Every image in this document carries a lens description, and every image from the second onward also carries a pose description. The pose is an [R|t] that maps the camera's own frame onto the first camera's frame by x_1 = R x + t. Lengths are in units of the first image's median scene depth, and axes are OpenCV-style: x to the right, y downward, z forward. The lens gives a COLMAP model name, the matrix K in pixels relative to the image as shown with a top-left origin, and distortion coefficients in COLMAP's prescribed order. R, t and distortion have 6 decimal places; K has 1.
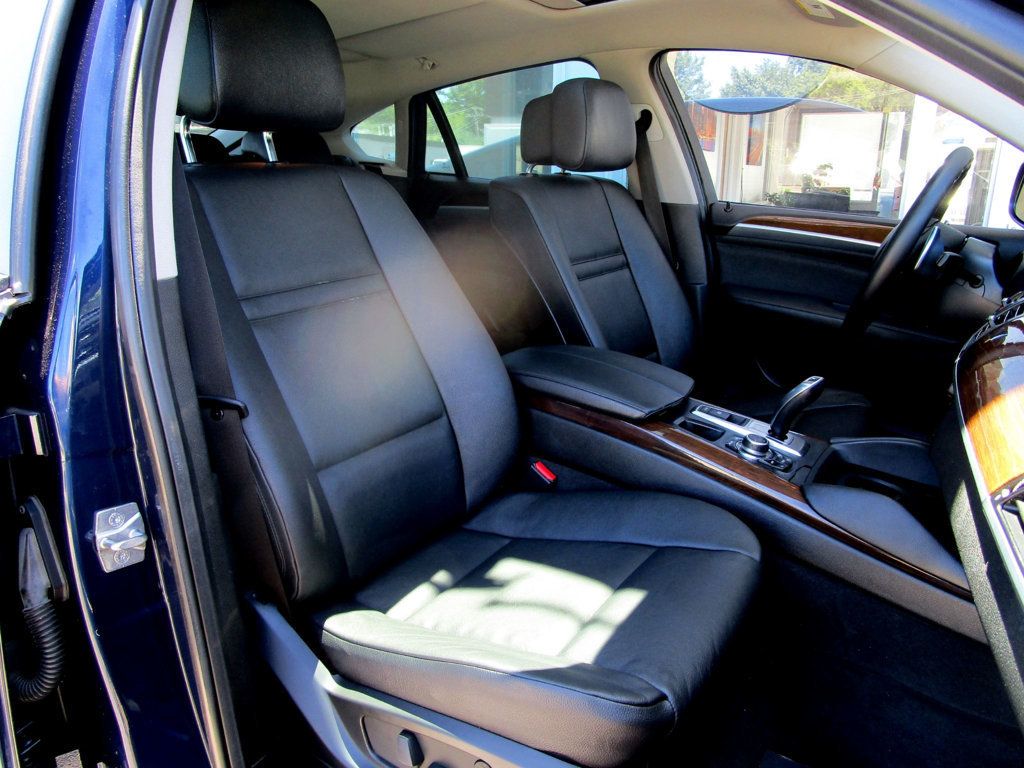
lens RADIAL K [[721.6, 0, 508.4], [0, 721.6, 379.7], [0, 0, 1]] dist [-0.024782, -0.000610]
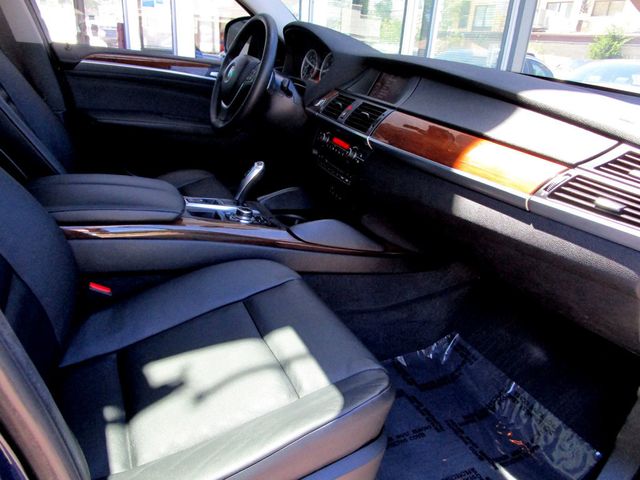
lens RADIAL K [[451.0, 0, 317.8], [0, 451.0, 237.3], [0, 0, 1]] dist [-0.024782, -0.000610]
pose [[0.496515, -0.312824, 0.809700, -0.357686], [0.172801, 0.949755, 0.260970, -0.082013], [-0.850654, 0.010341, 0.525624, 0.356397]]
